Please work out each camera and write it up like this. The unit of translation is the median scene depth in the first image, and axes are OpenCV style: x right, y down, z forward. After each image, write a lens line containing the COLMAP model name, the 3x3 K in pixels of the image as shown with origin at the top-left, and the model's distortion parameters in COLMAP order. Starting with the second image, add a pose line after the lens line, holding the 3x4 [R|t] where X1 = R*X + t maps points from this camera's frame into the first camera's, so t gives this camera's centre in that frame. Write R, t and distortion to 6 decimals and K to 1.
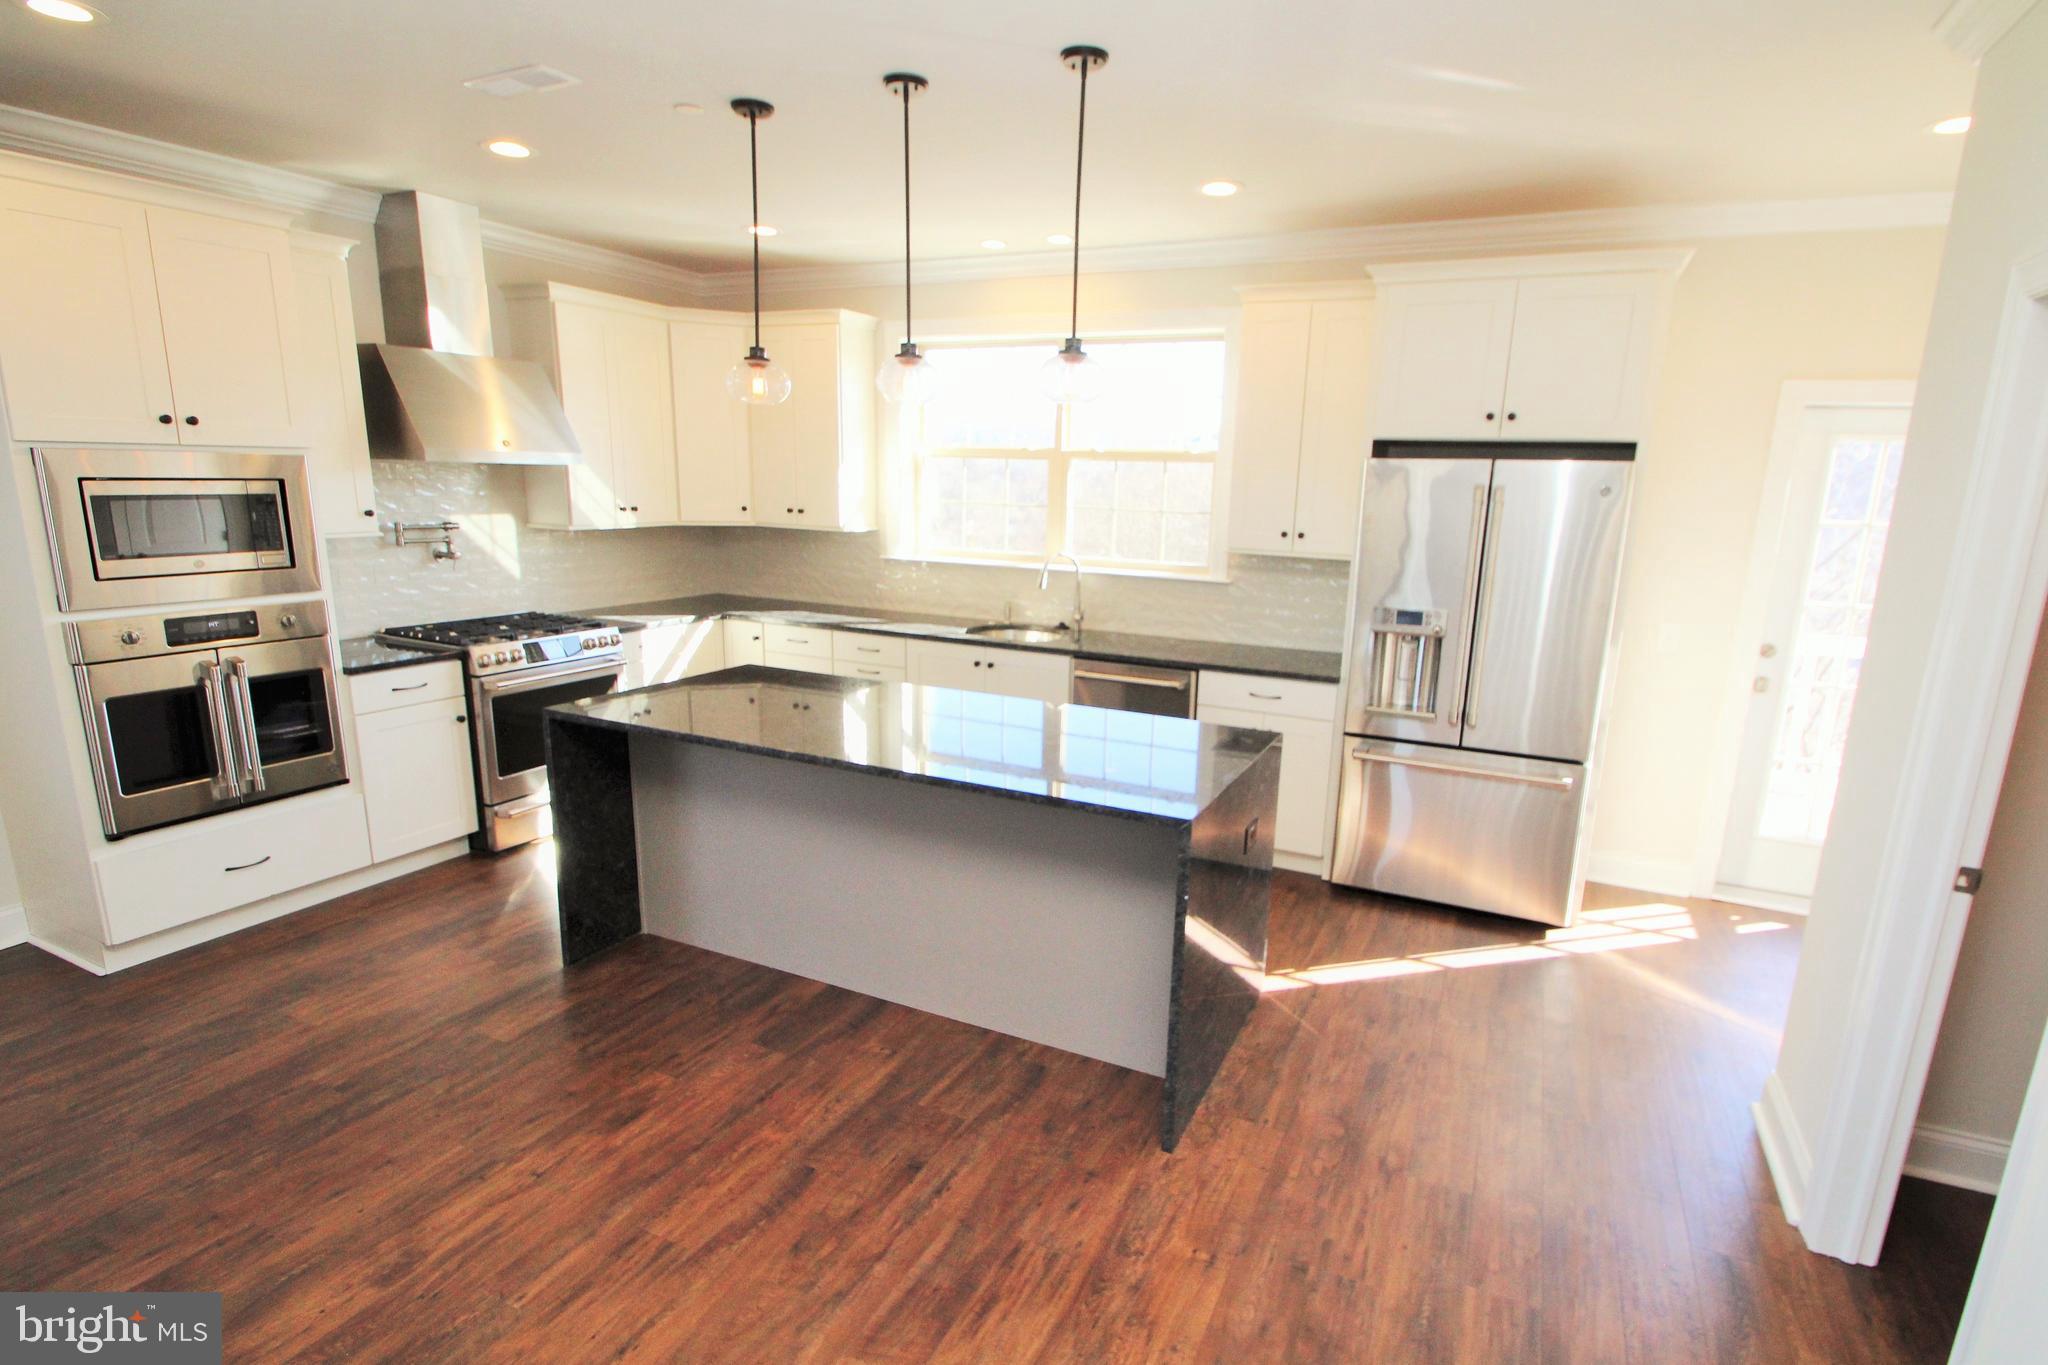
lens RADIAL K [[996.0, 0, 1026.5], [0, 996.0, 688.8], [0, 0, 1]] dist [0.001178, -0.000051]
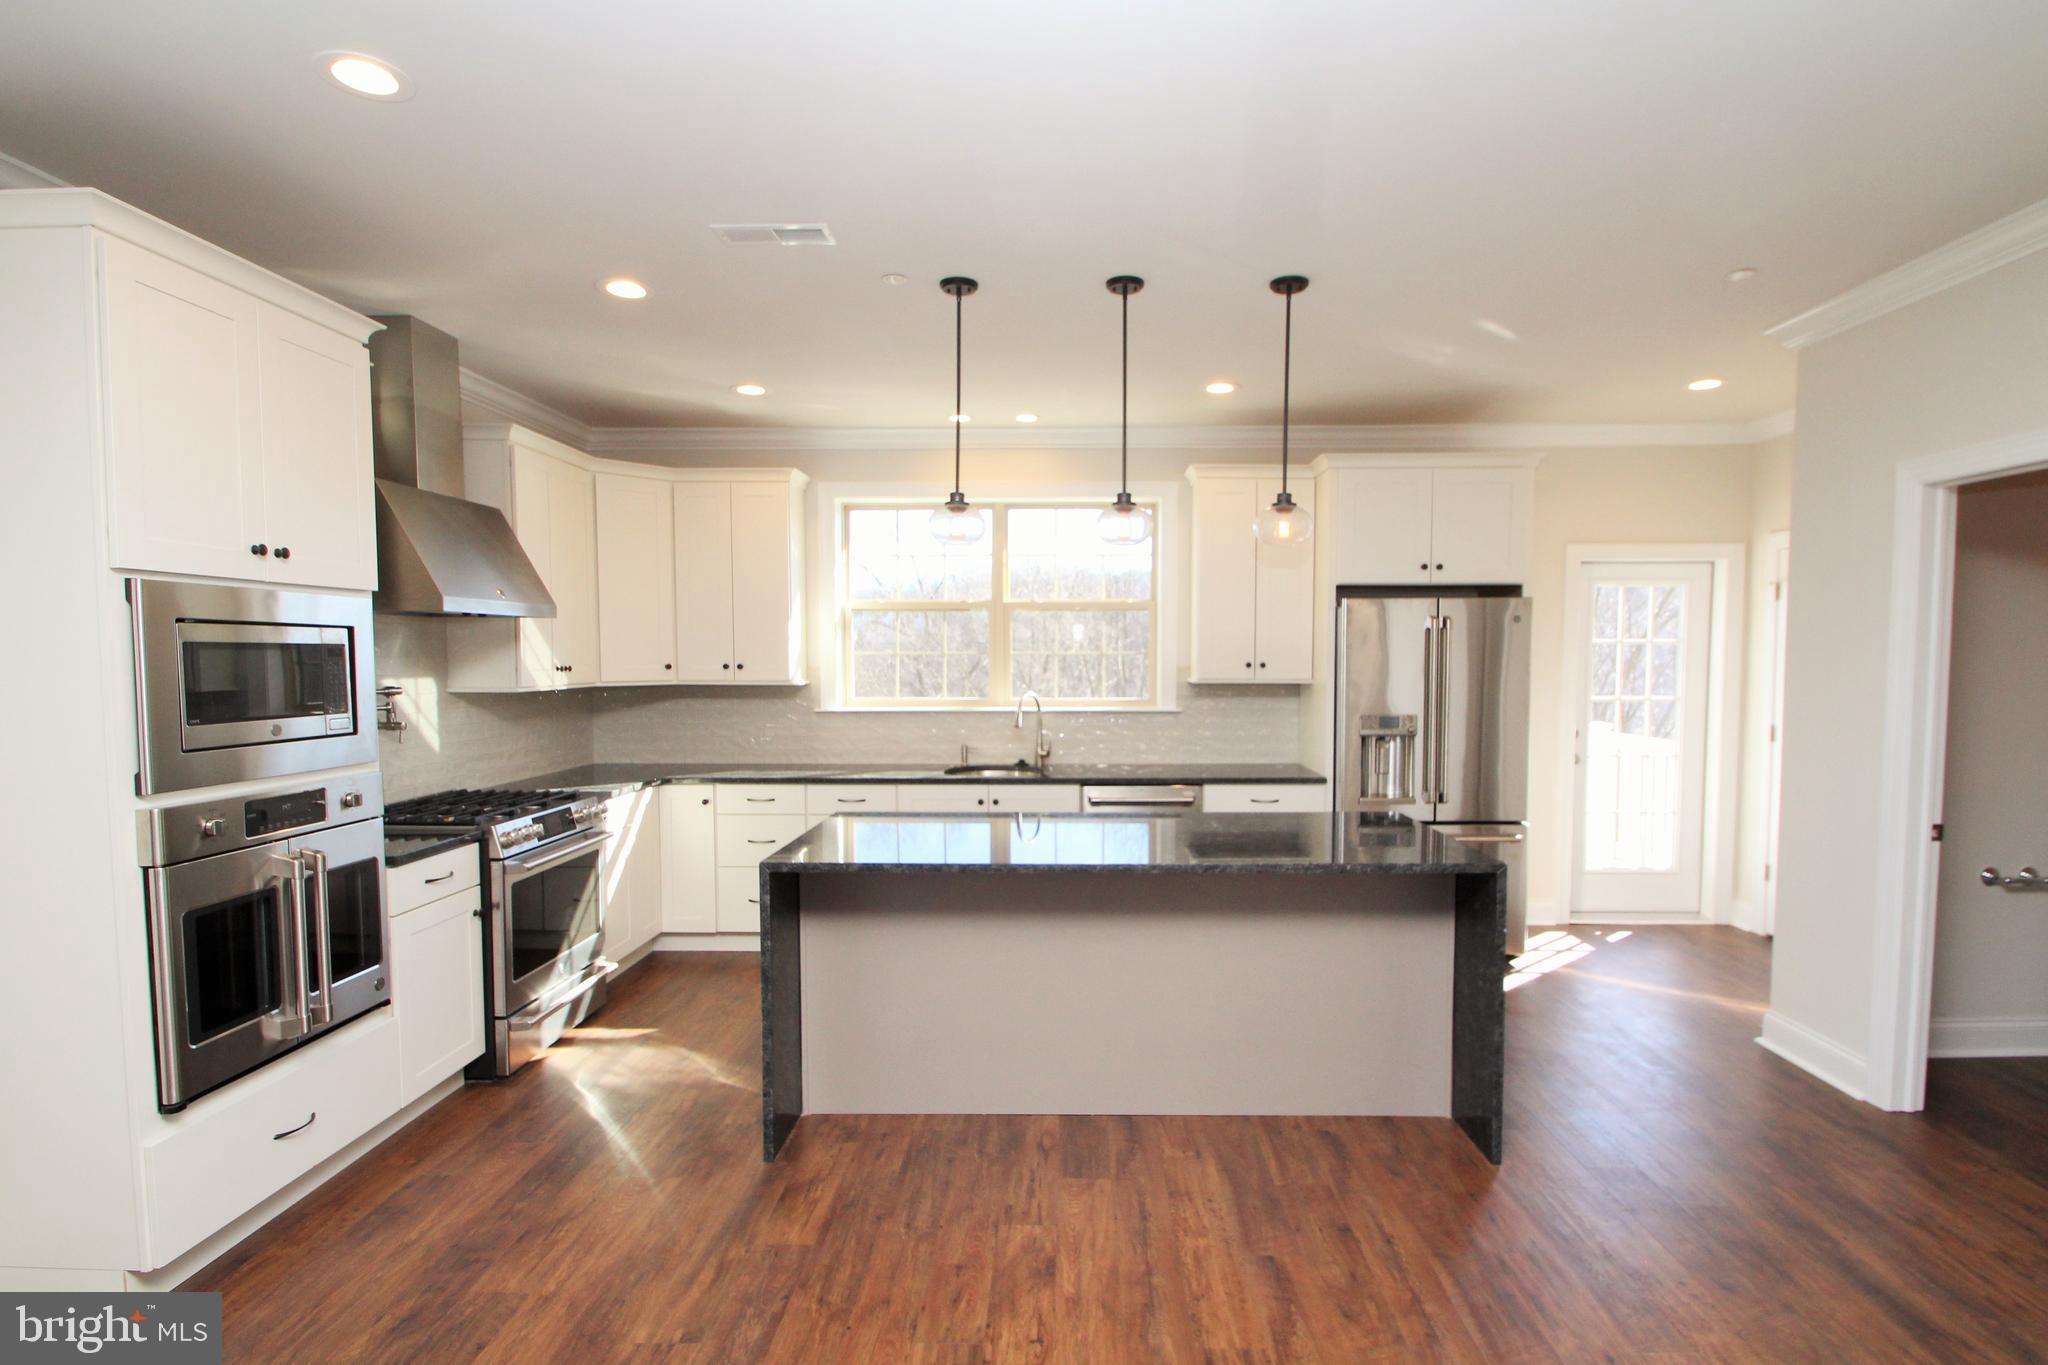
lens RADIAL K [[986.1, 0, 1027.0], [0, 986.1, 693.4], [0, 0, 1]] dist [-0.001215, -0.001002]
pose [[0.914165, -0.043543, 0.402997, -0.533122], [0.109520, 0.983769, -0.142142, 0.019273], [-0.390266, 0.174077, 0.904096, 0.052707]]
